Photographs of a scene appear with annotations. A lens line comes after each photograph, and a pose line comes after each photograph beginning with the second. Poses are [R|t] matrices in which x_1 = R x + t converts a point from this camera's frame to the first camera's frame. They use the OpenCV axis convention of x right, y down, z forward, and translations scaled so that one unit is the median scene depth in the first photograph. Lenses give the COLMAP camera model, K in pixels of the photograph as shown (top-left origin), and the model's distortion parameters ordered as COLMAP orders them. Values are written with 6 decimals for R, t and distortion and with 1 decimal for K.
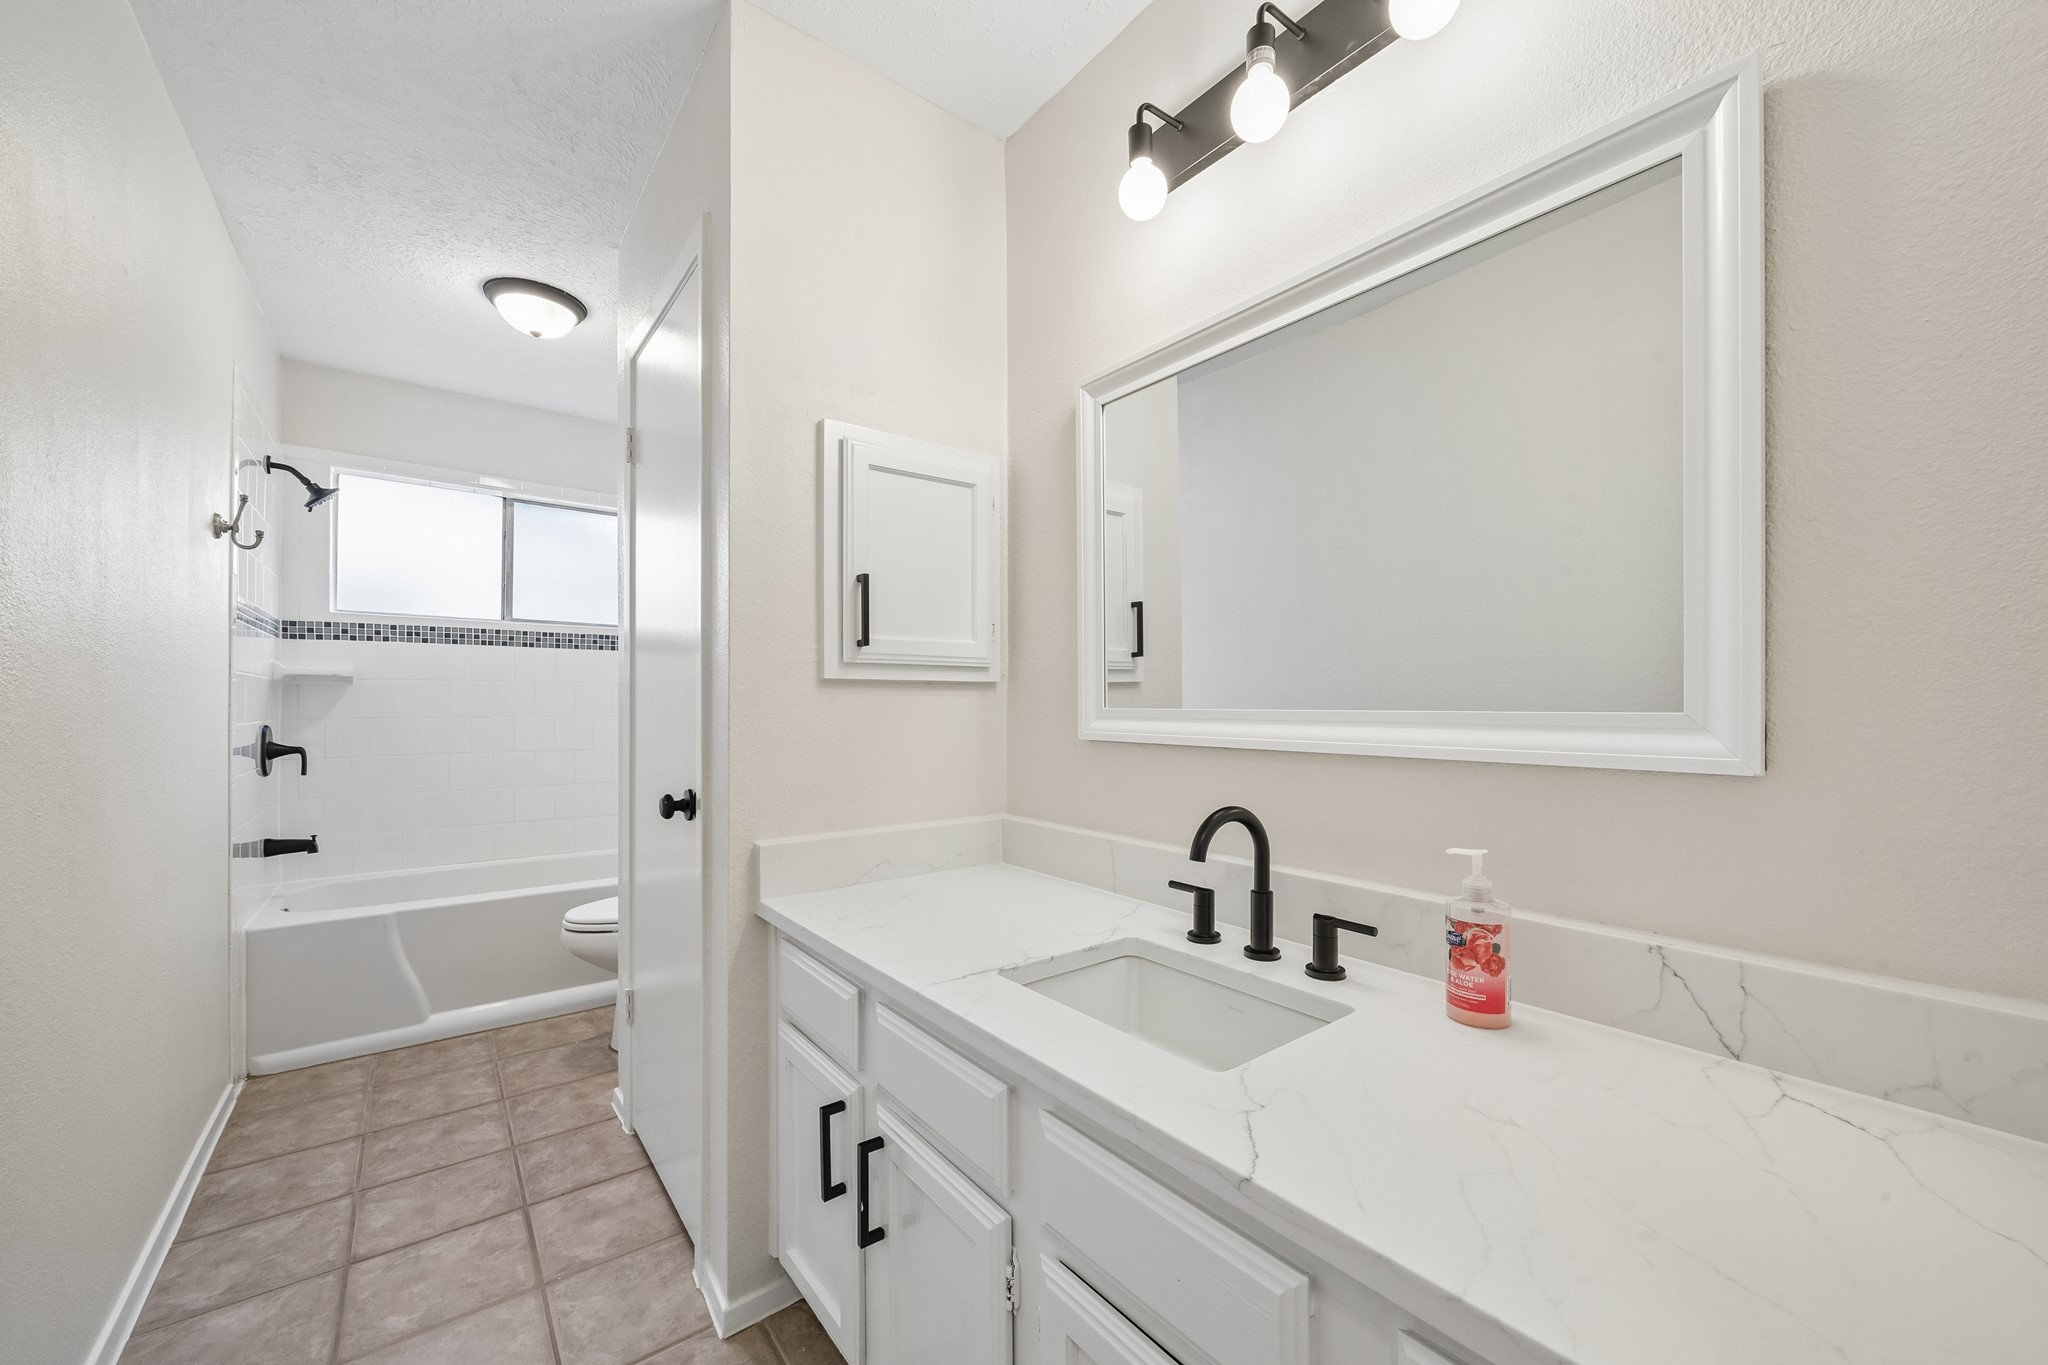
lens RADIAL K [[780.5, 0, 1031.8], [0, 780.5, 708.3], [0, 0, 1]] dist [-0.000367, -0.000845]
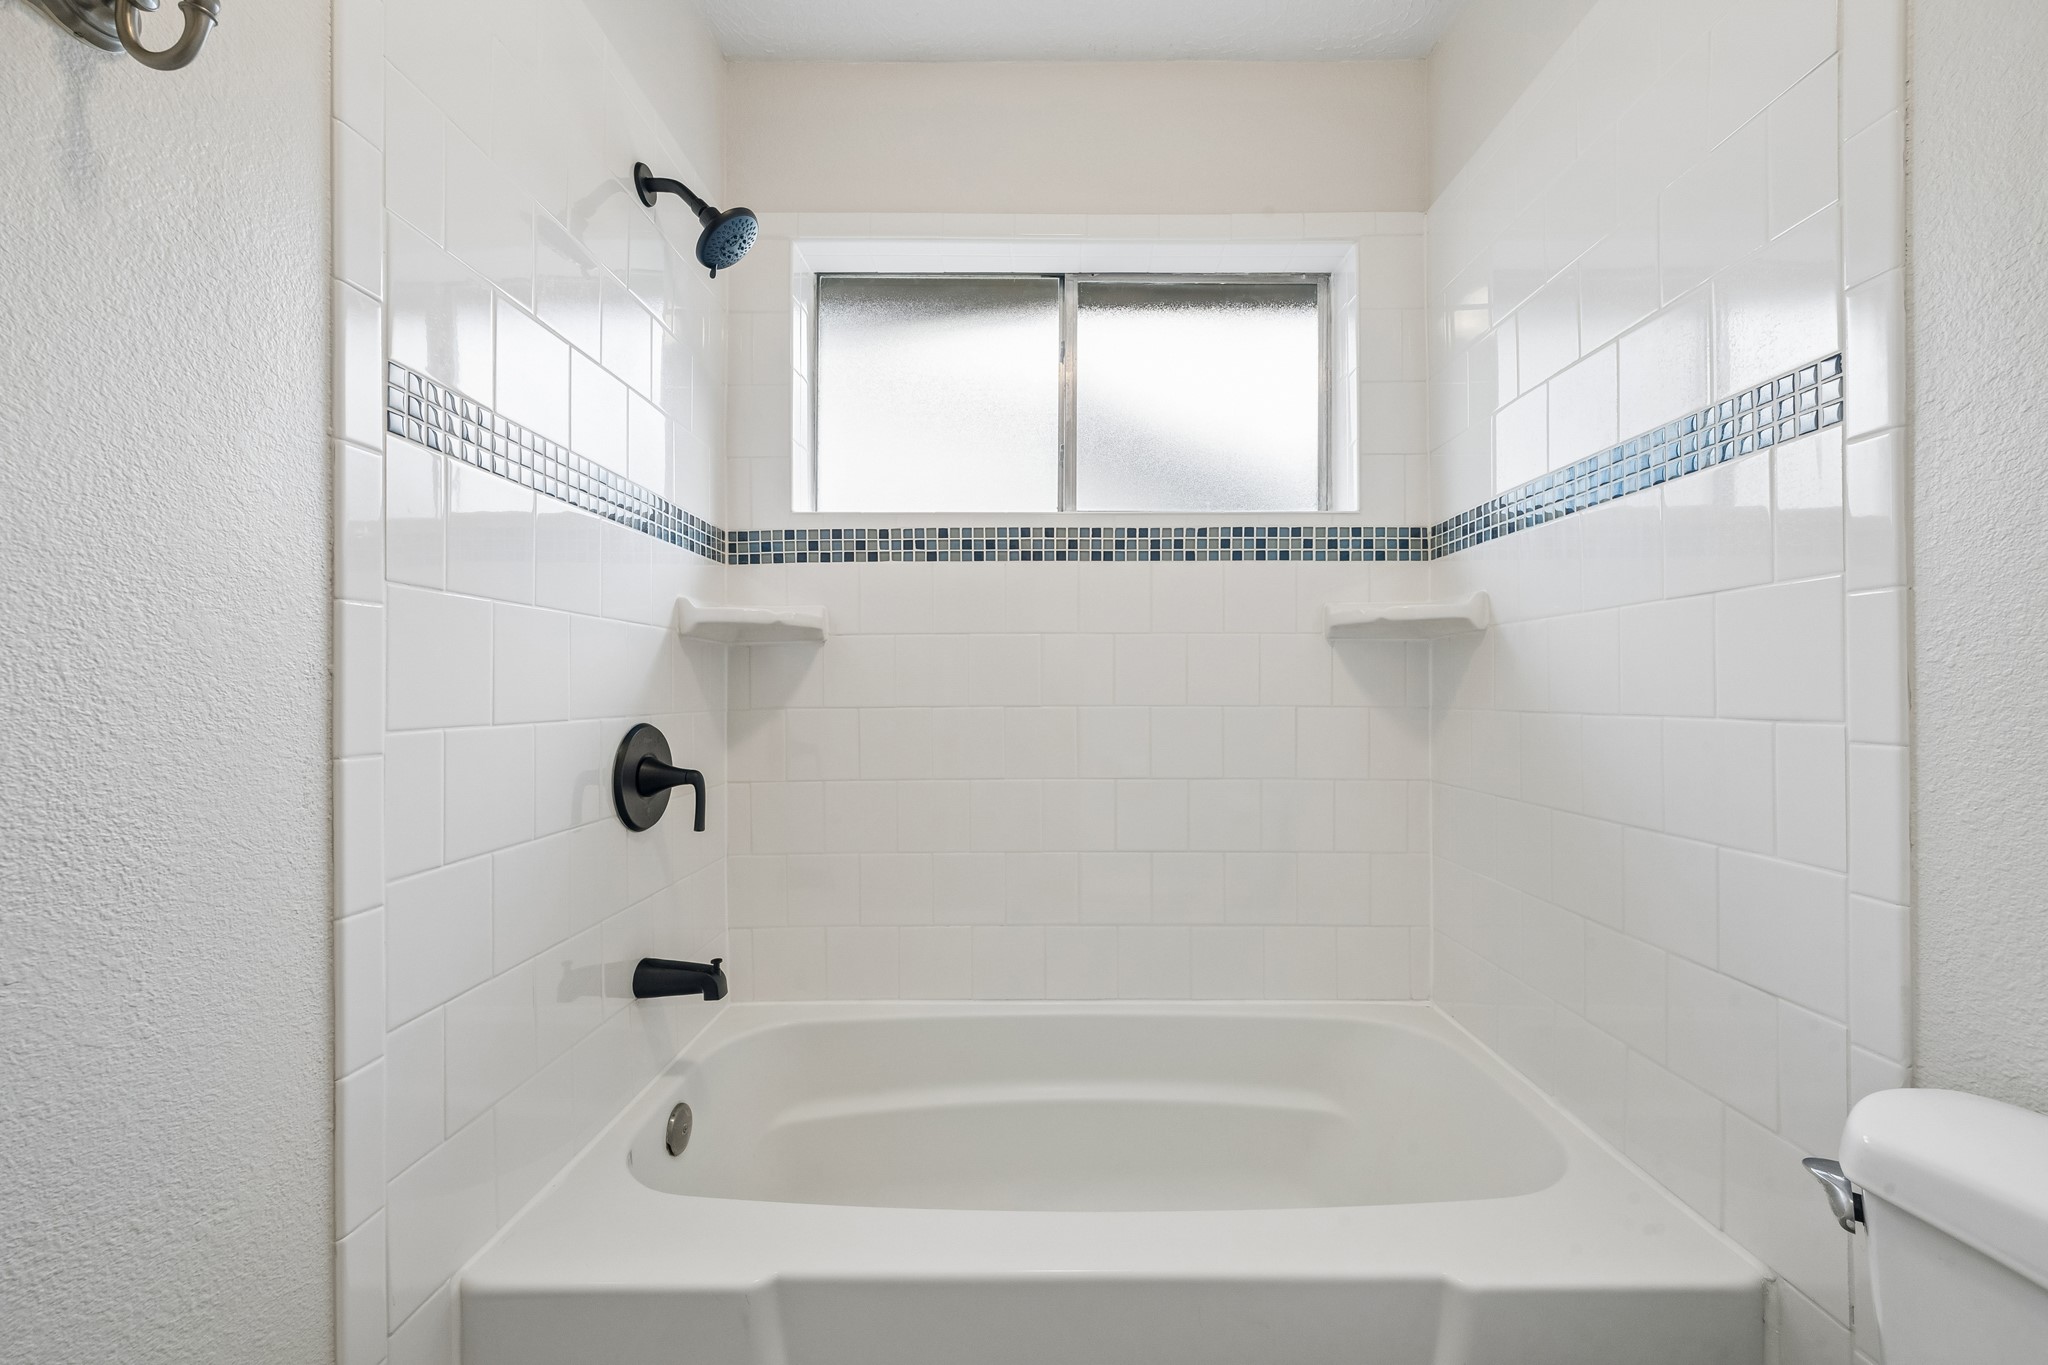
lens RADIAL K [[780.5, 0, 1027.8], [0, 780.5, 687.2], [0, 0, 1]] dist [-0.000367, -0.000845]
pose [[0.781770, -0.004370, -0.623552, -0.417803], [0.000774, 0.999981, -0.006037, 0.002075], [0.623566, 0.004237, 0.781759, 0.652122]]
